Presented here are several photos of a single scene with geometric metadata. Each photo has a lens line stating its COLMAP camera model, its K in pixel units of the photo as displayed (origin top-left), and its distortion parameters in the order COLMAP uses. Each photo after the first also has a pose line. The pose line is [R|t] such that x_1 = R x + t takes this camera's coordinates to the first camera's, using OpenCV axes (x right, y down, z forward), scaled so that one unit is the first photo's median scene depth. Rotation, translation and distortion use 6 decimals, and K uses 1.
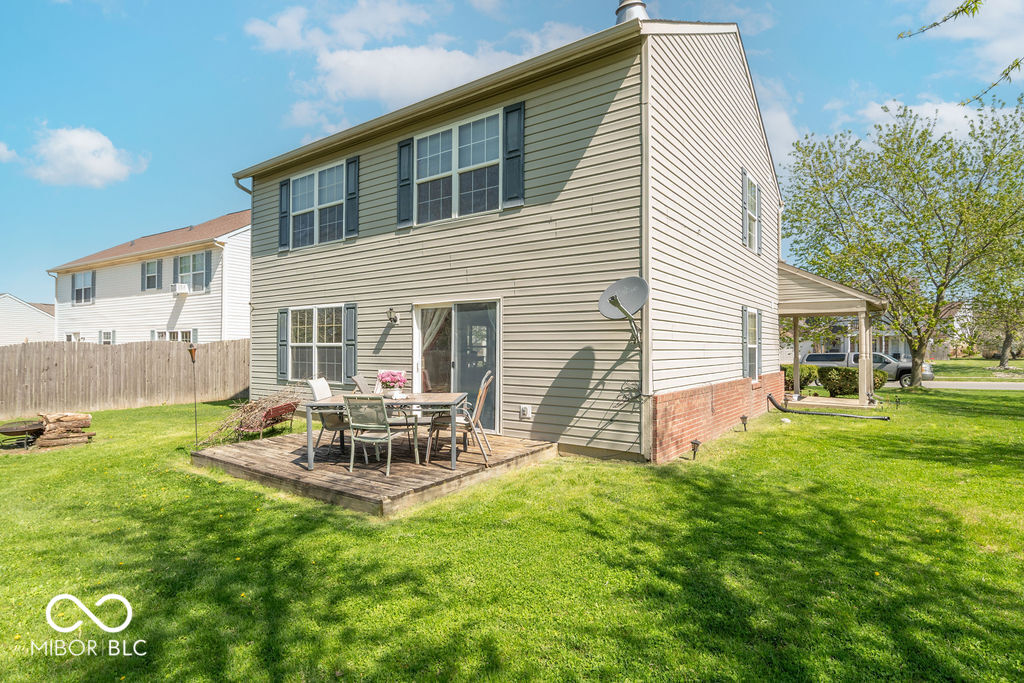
lens RADIAL K [[524.5, 0, 512.0], [0, 524.5, 341.5], [0, 0, 1]] dist [0.000593, 0.000672]
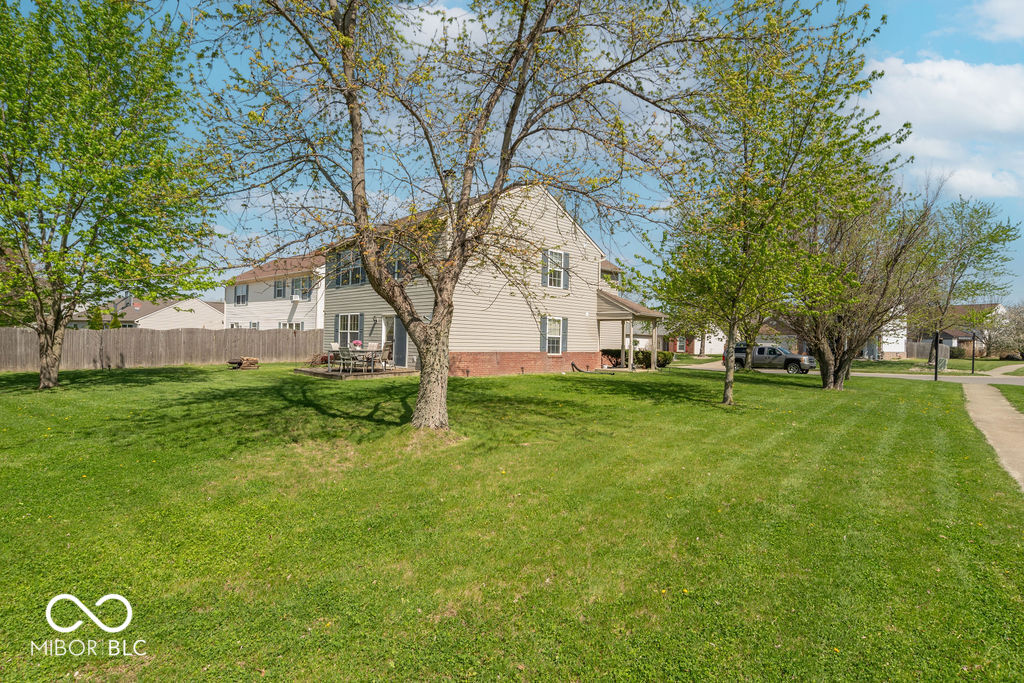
lens RADIAL K [[532.7, 0, 512.0], [0, 532.7, 341.5], [0, 0, 1]] dist [-0.002225, -0.000247]
pose [[0.983246, 0.023600, -0.180751, 0.684417], [-0.021657, 0.999685, 0.012720, 0.004836], [0.180994, -0.008592, 0.983447, -1.043709]]
